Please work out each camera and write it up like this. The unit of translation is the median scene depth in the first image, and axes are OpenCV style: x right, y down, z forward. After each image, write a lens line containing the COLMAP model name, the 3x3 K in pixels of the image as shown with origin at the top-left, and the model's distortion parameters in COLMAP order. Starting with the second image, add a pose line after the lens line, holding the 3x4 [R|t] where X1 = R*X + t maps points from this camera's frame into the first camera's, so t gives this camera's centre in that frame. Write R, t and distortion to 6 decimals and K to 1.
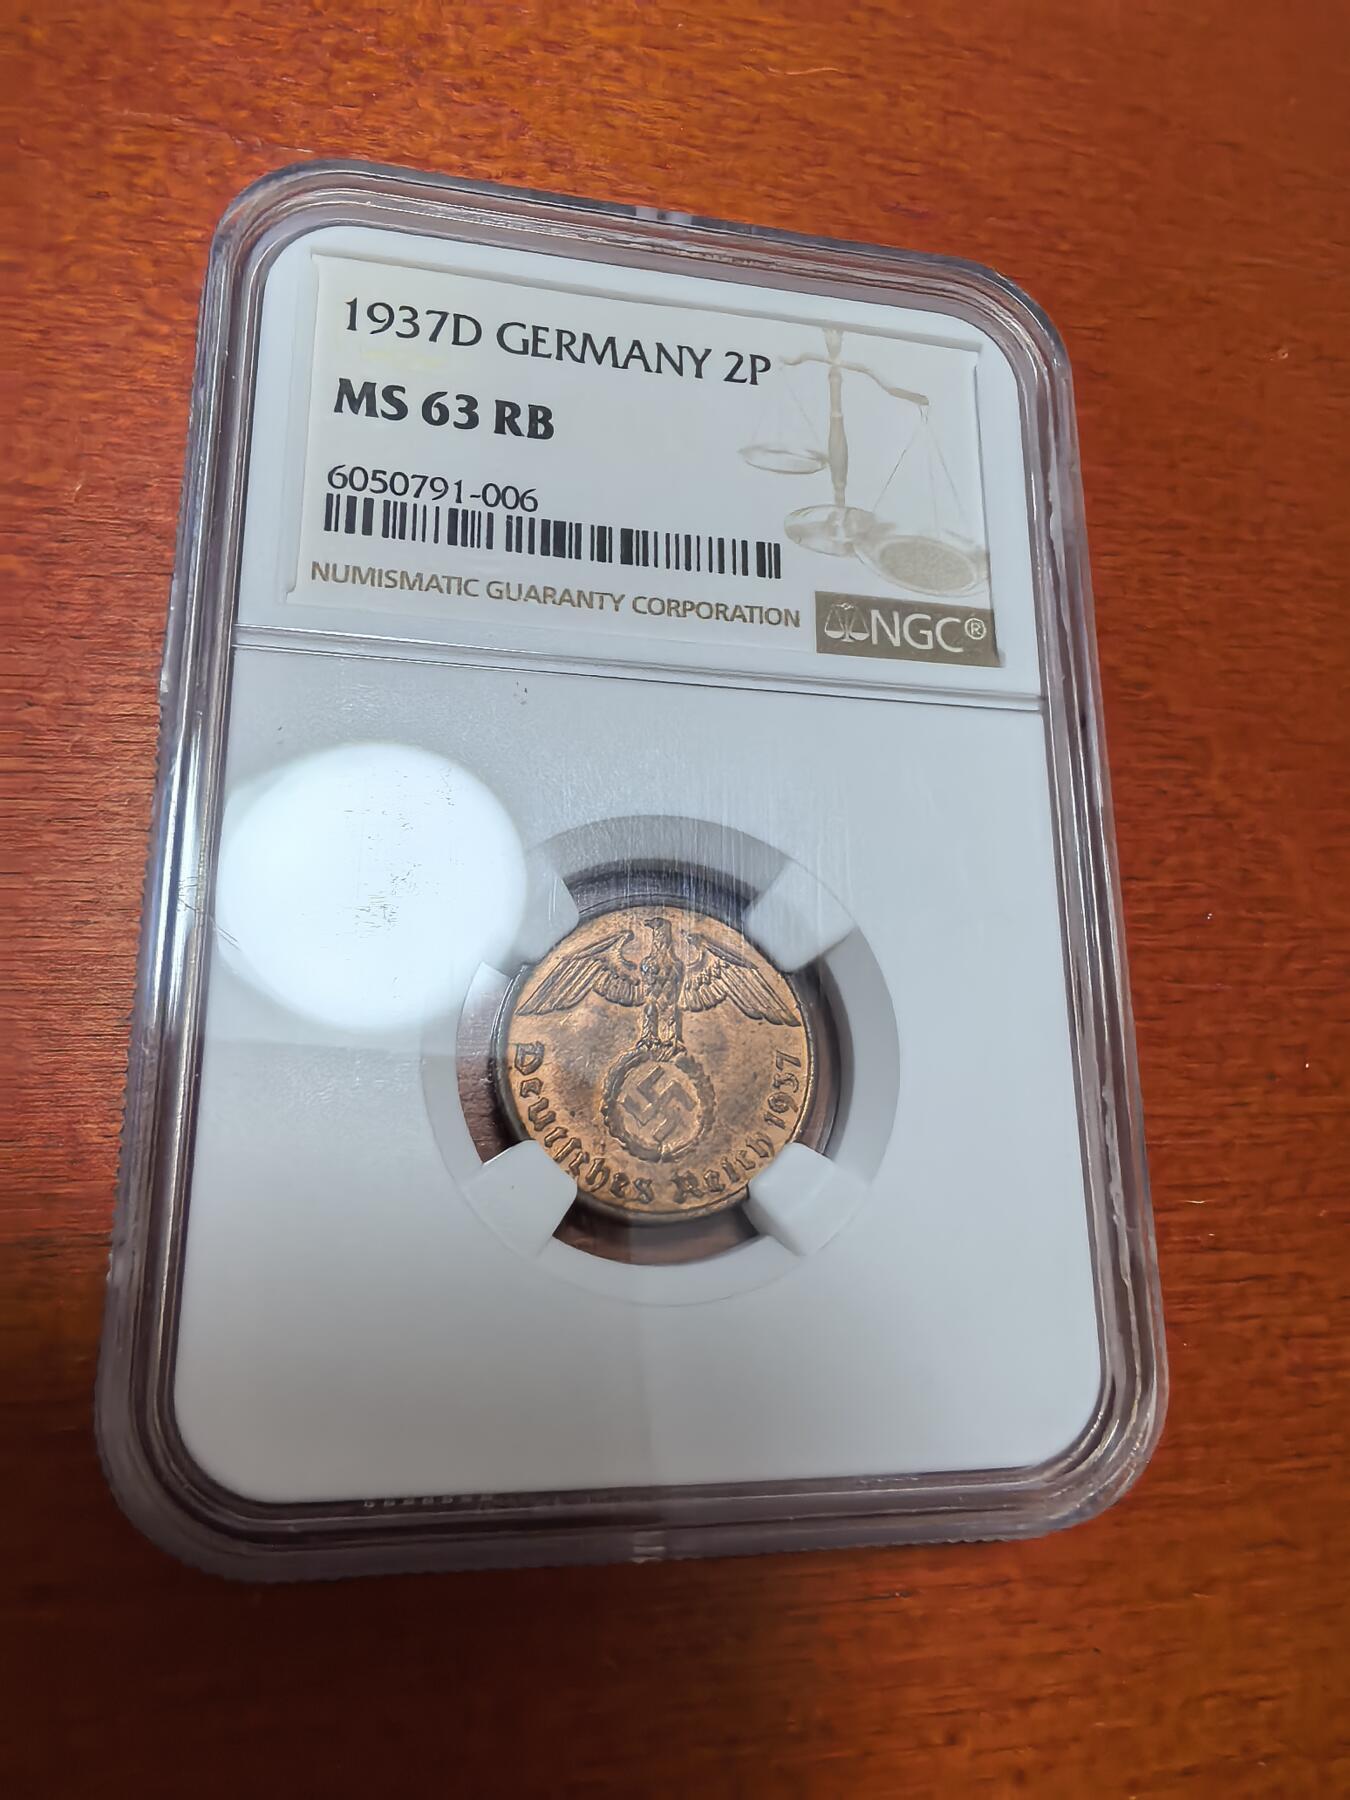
lens RADIAL K [[1270.6, 0, 670.6], [0, 1270.6, 889.4], [0, 0, 1]] dist [-0.000986, -0.001259]
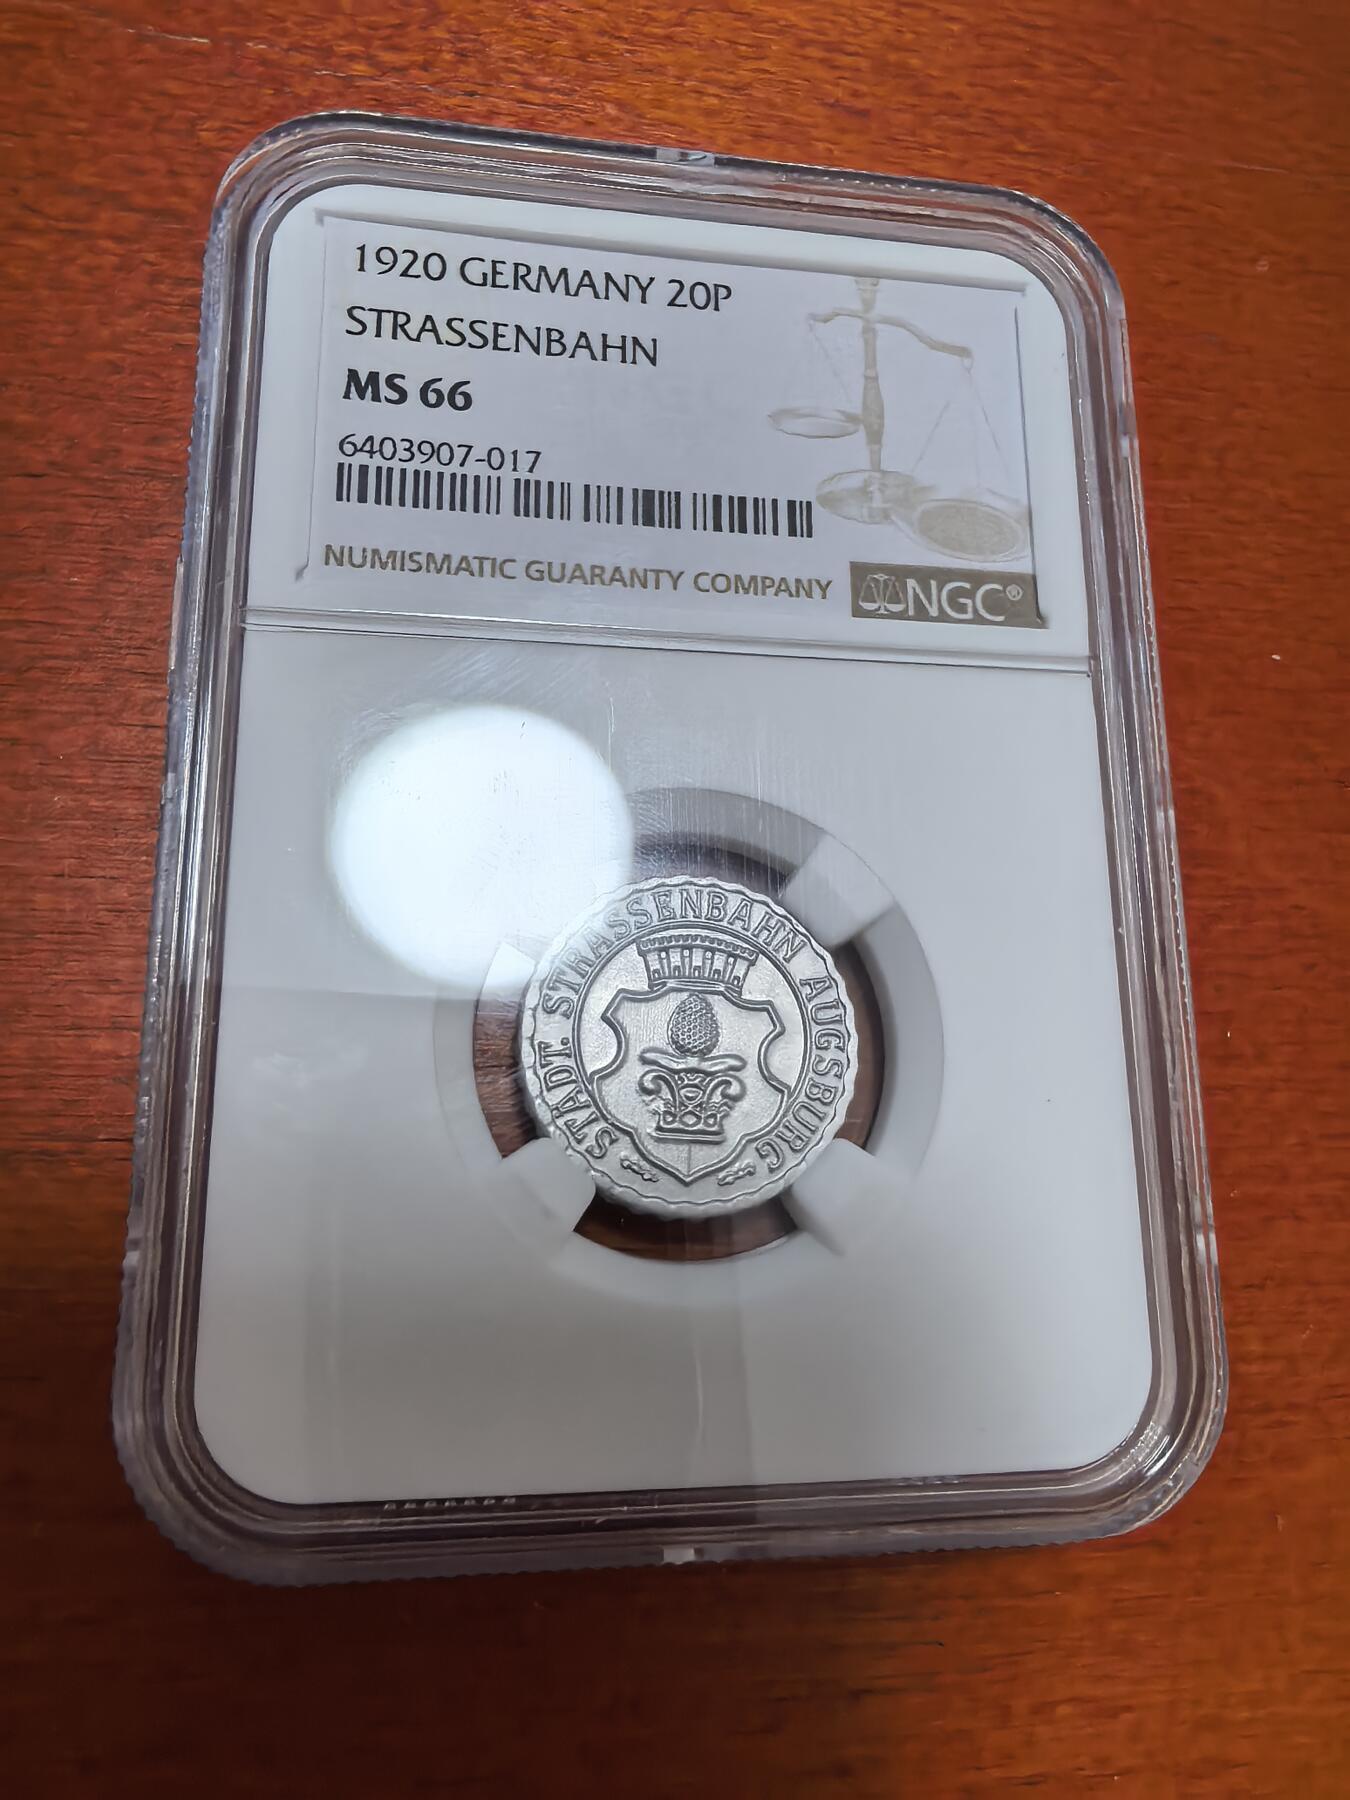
lens RADIAL K [[1254.4, 0, 675.0], [0, 1254.4, 900.0], [0, 0, 1]] dist [-0.001603, 0.000471]
pose [[0.997487, 0.032714, -0.062850, 0.146816], [-0.031293, 0.999235, 0.023463, 0.031103], [0.063569, -0.021437, 0.997747, 0.066754]]
